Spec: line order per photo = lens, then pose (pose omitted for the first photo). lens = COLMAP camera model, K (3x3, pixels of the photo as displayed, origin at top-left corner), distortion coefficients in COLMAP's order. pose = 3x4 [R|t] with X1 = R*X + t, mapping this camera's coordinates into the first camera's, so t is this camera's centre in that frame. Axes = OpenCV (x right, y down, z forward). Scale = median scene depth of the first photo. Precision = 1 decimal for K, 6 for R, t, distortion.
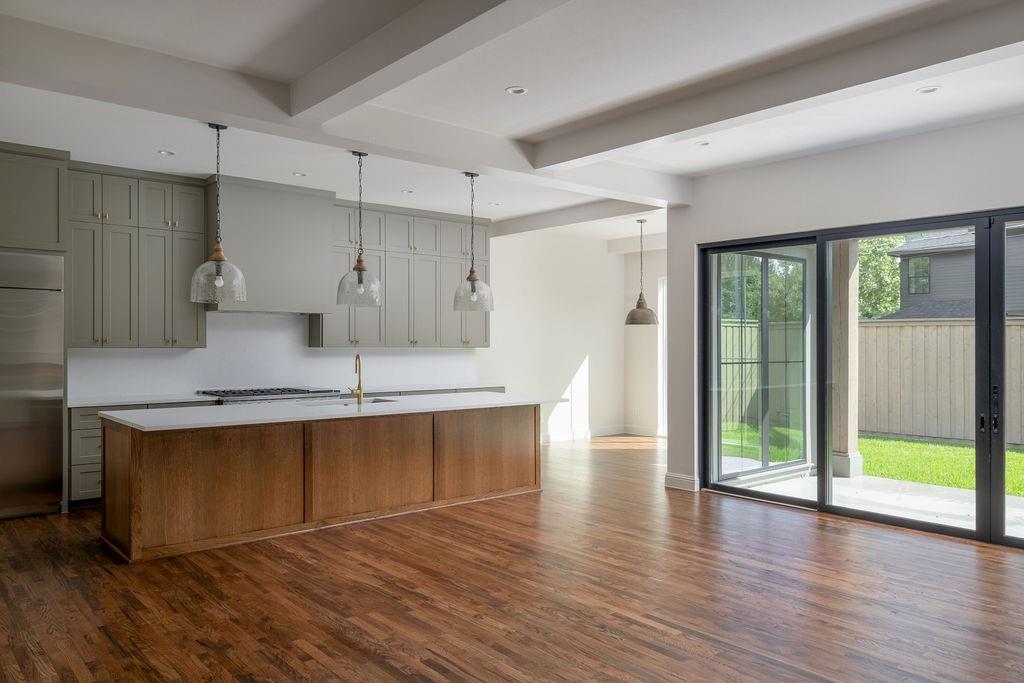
lens RADIAL K [[735.5, 0, 488.7], [0, 735.5, 338.5], [0, 0, 1]] dist [0.002435, 0.000970]
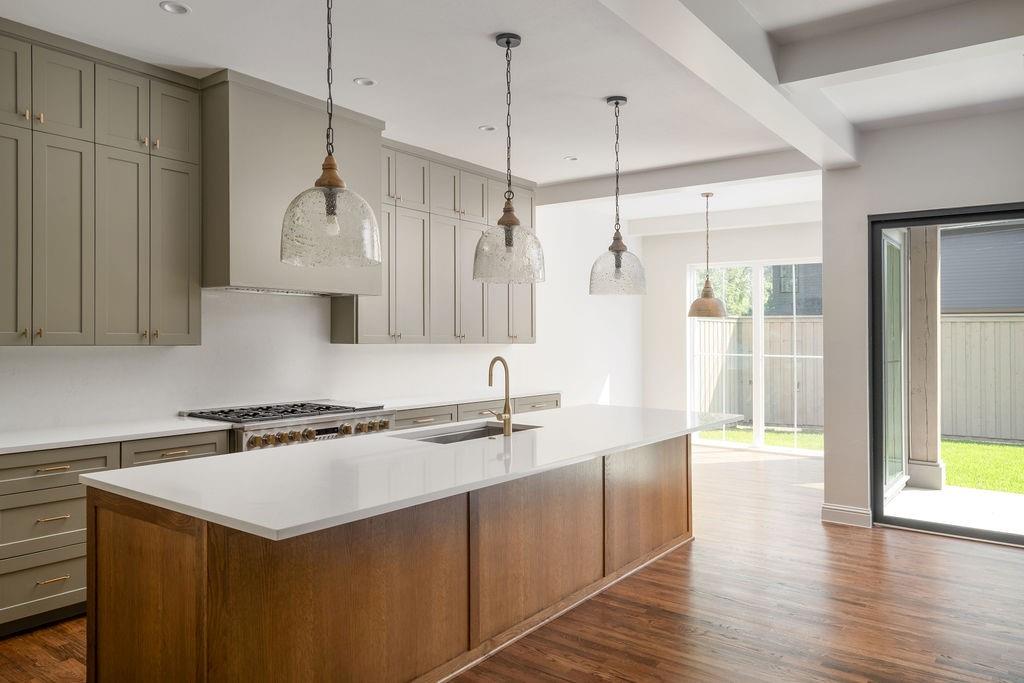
lens RADIAL K [[710.0, 0, 514.2], [0, 710.0, 329.9], [0, 0, 1]] dist [0.004011, -0.000537]
pose [[0.971937, 0.006113, 0.235160, -0.274241], [-0.005362, 0.999978, -0.003834, 0.000581], [-0.235178, 0.002466, 0.971949, 0.351970]]
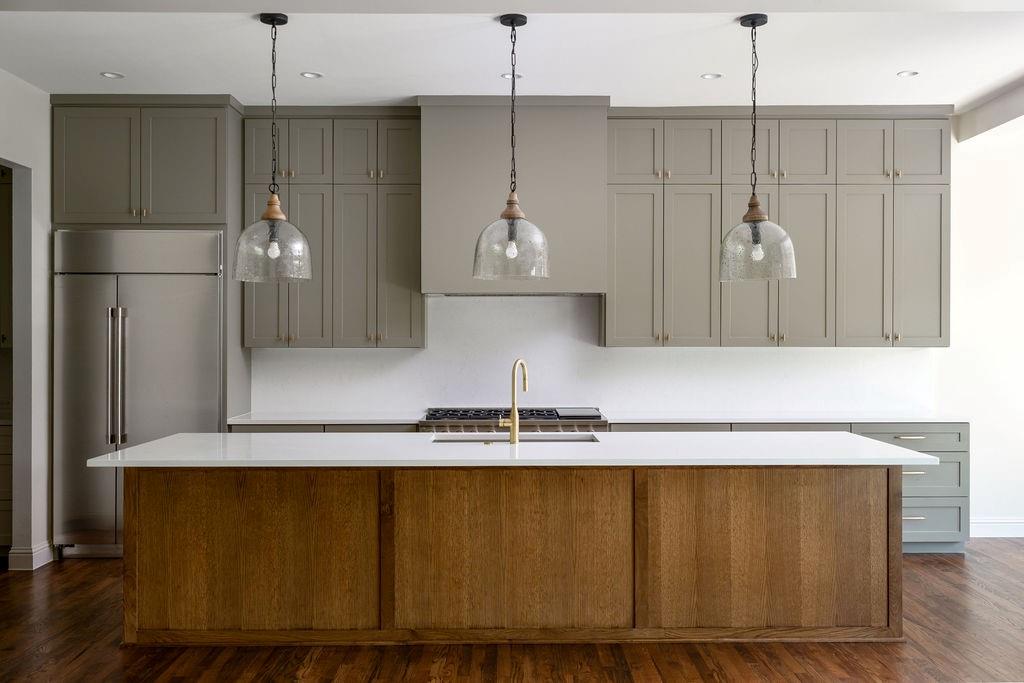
lens RADIAL K [[1002.4, 0, 512.0], [0, 1002.4, 341.5], [0, 0, 1]] dist [0.006717, -0.000150]
pose [[0.773366, -0.001606, -0.633958, 0.294432], [0.007677, 0.999947, 0.006832, 0.001331], [0.633913, -0.010150, 0.773337, 0.326820]]
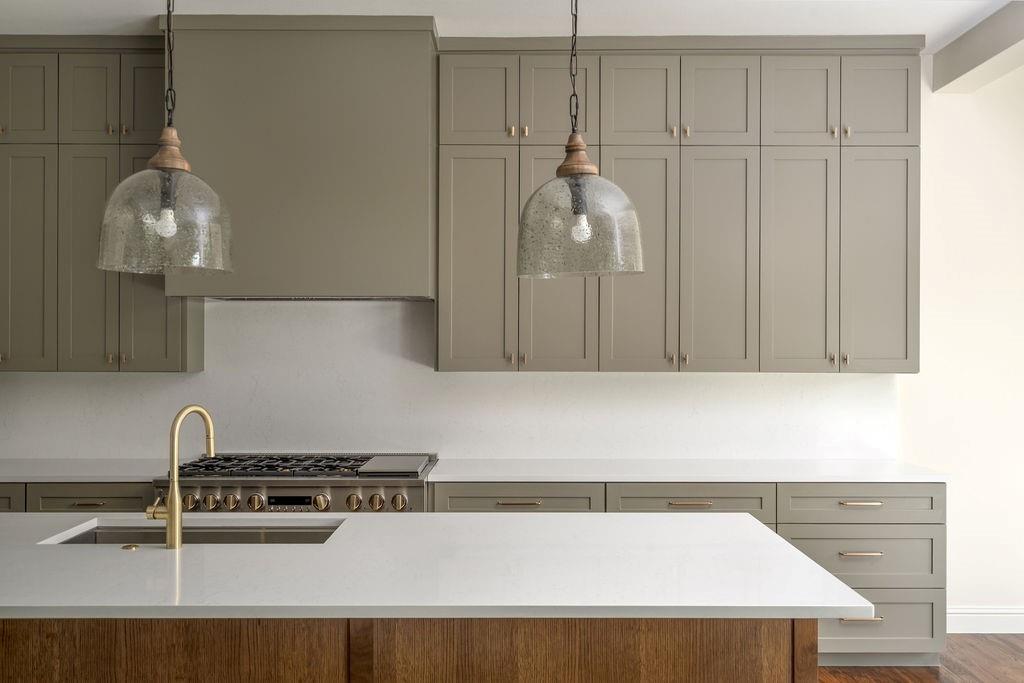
lens RADIAL K [[961.7, 0, 512.0], [0, 961.7, 341.5], [0, 0, 1]] dist [0.012252, 0.001587]
pose [[0.768262, -0.001058, -0.640134, 0.215936], [0.005149, 0.999976, 0.004527, -0.009930], [0.640115, -0.006774, 0.768250, 0.657361]]
